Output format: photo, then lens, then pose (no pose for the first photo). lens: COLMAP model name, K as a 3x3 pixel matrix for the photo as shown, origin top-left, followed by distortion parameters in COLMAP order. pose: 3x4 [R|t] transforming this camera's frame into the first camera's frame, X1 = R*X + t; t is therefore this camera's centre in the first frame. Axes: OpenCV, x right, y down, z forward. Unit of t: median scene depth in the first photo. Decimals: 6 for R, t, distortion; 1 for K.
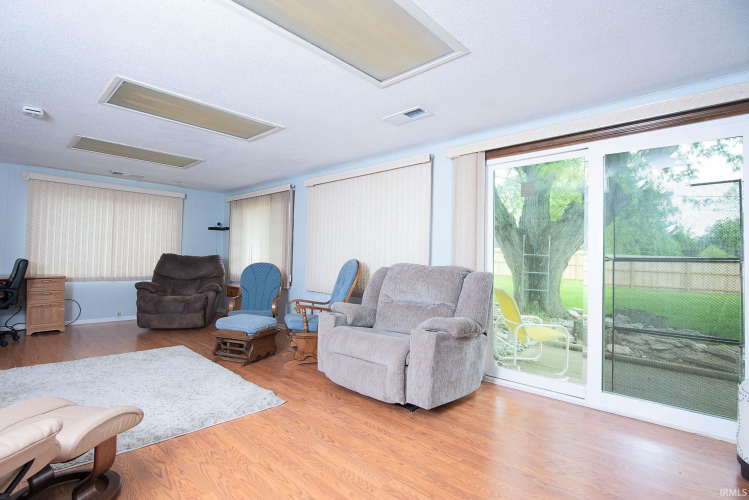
lens RADIAL K [[363.2, 0, 373.5], [0, 363.2, 250.3], [0, 0, 1]] dist [-0.026766, 0.000670]
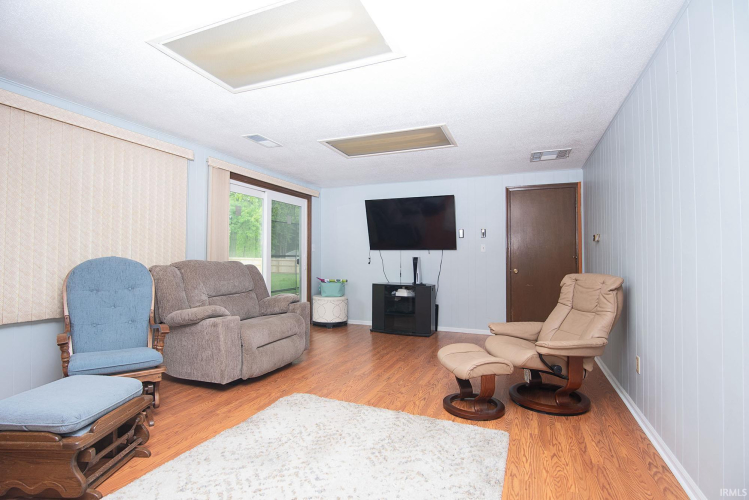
lens RADIAL K [[363.2, 0, 373.5], [0, 363.2, 250.3], [0, 0, 1]] dist [-0.026766, 0.000670]
pose [[-0.352095, 0.003523, 0.935957, -1.254103], [-0.030431, 0.999421, -0.015209, 0.012720], [-0.935469, -0.033837, -0.351784, 1.123186]]
